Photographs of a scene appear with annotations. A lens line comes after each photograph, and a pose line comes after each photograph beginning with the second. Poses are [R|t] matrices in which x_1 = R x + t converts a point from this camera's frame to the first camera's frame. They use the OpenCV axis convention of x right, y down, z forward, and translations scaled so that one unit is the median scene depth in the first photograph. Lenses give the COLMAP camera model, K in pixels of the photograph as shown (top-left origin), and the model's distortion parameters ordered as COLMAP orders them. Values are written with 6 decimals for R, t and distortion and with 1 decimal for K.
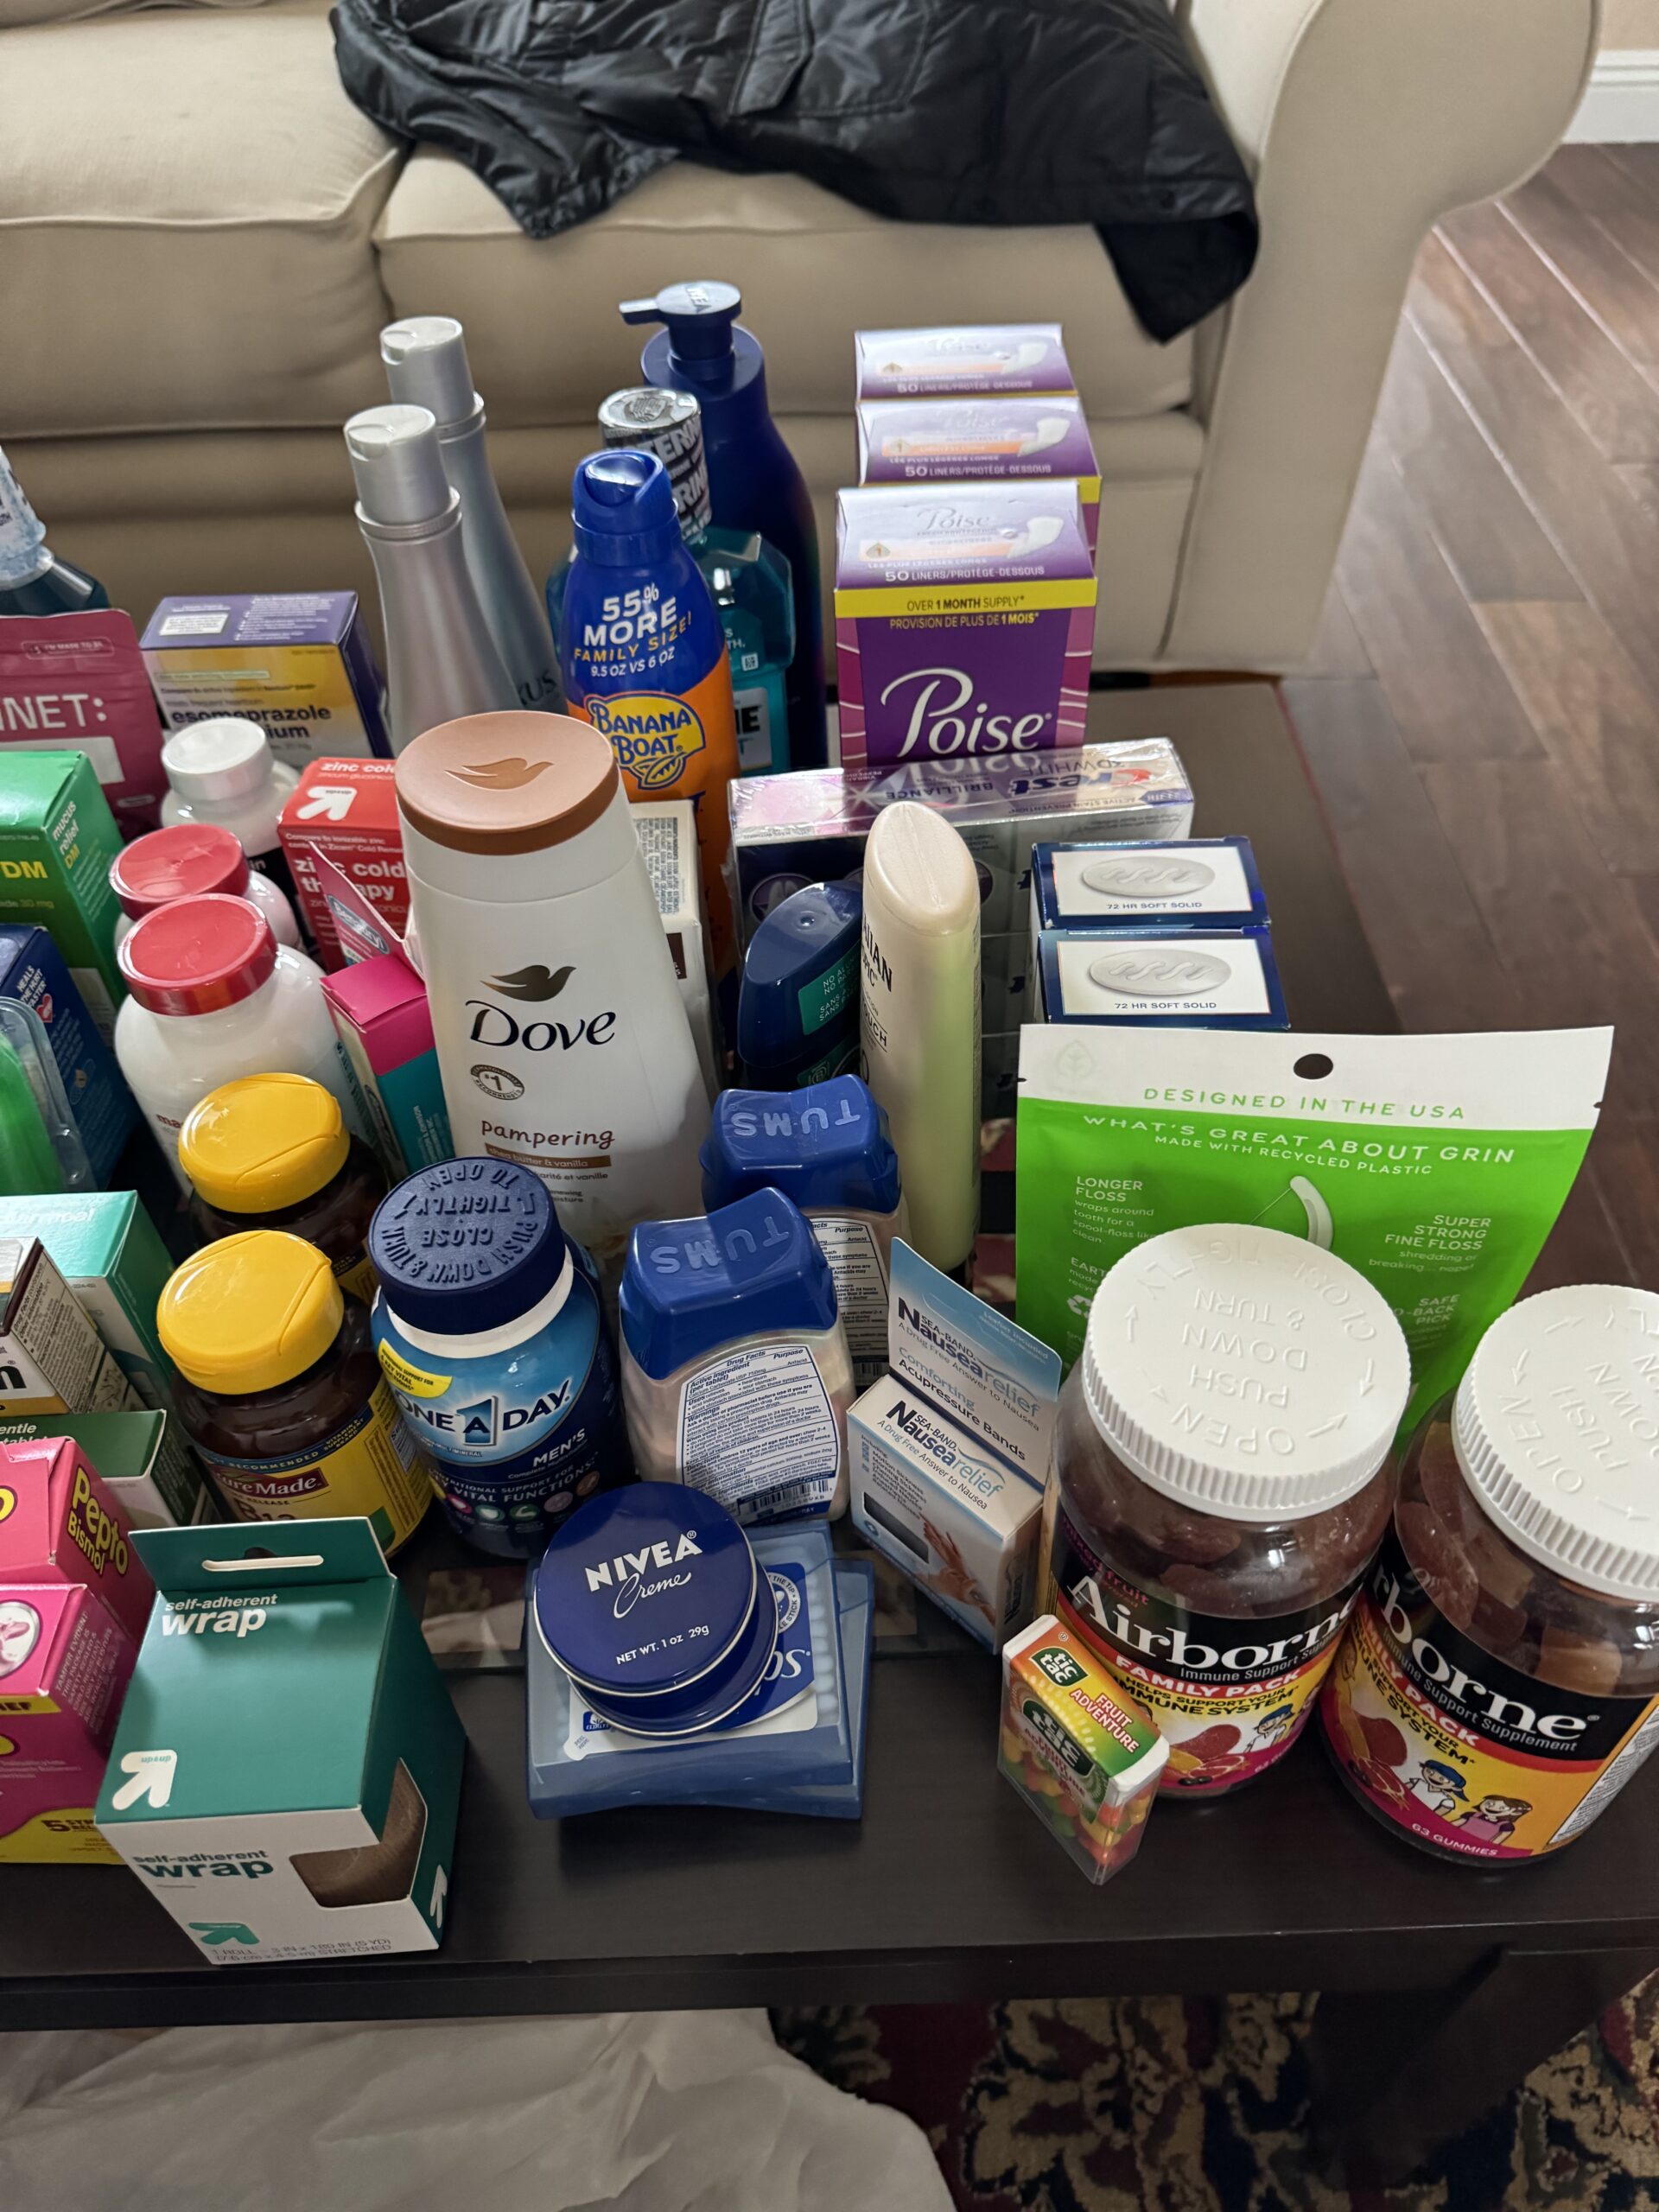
lens RADIAL K [[1548.4, 0, 829.5], [0, 1548.4, 1106.0], [0, 0, 1]] dist [0.023808, 0.001354]
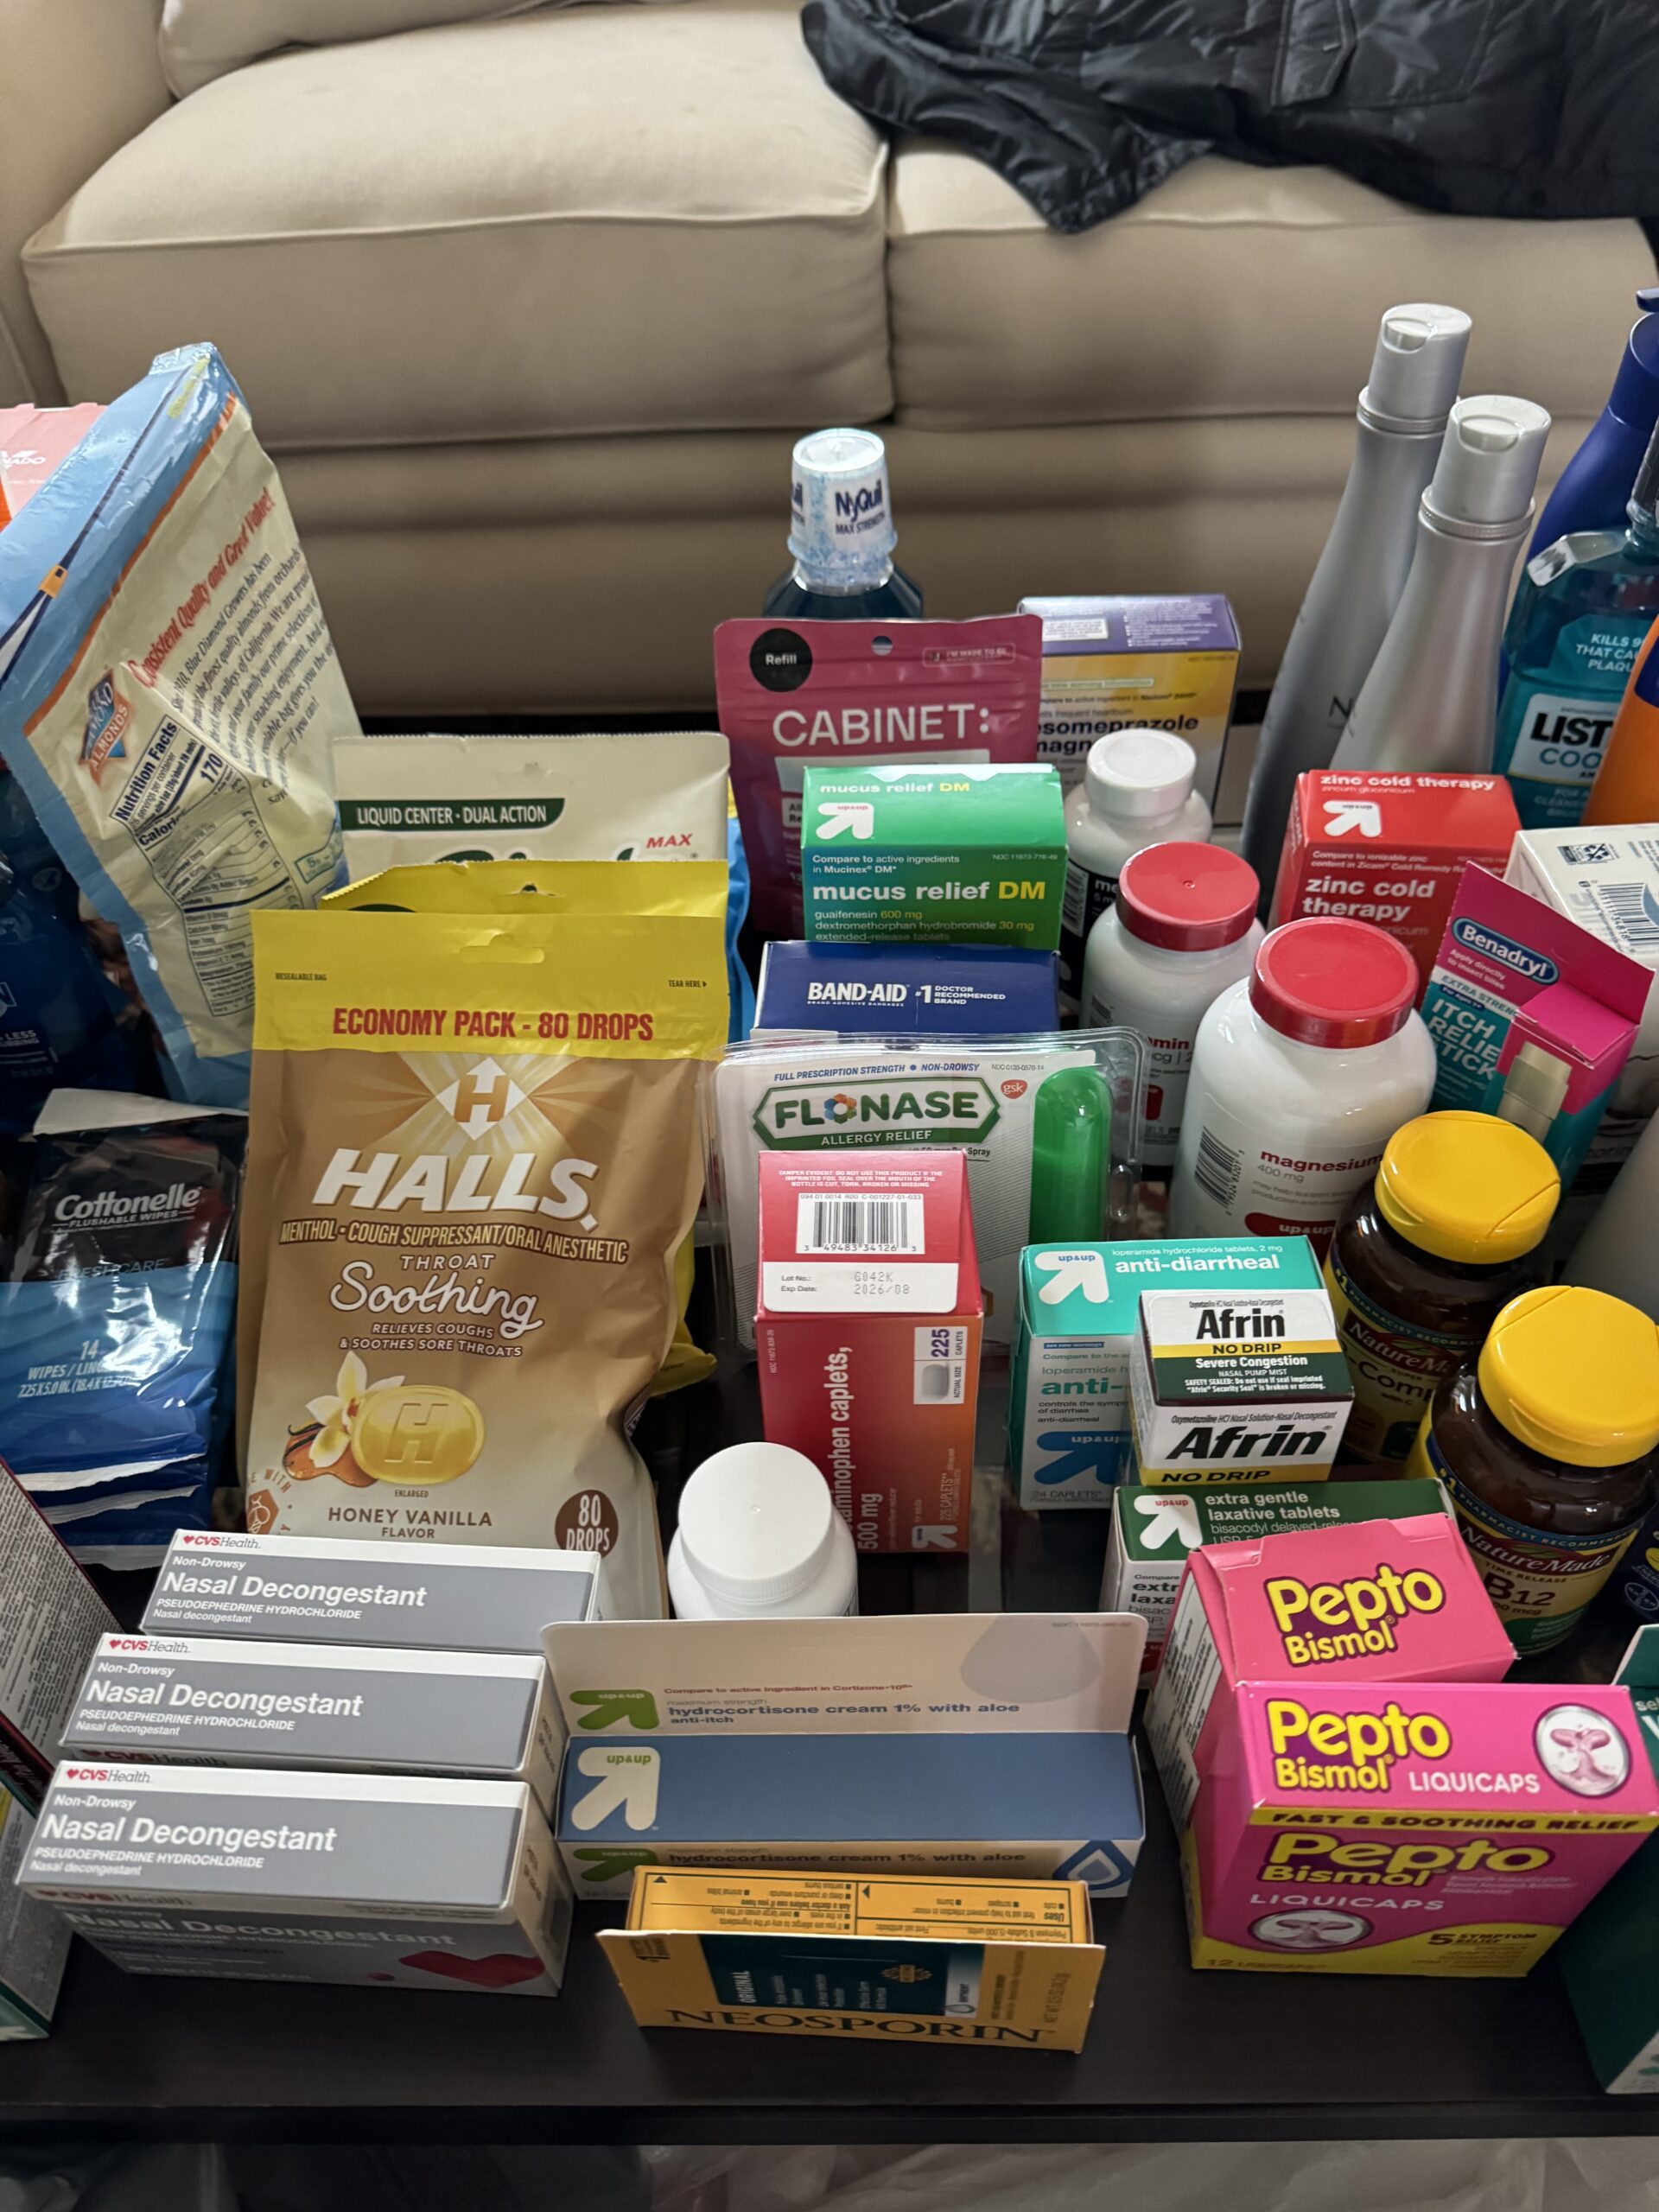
lens RADIAL K [[1548.4, 0, 829.5], [0, 1548.4, 1106.0], [0, 0, 1]] dist [0.023808, 0.001354]
pose [[0.999962, 0.001338, 0.008670, -0.341179], [-0.001288, 0.999982, -0.005780, -0.008284], [-0.008677, 0.005769, 0.999946, 0.034877]]
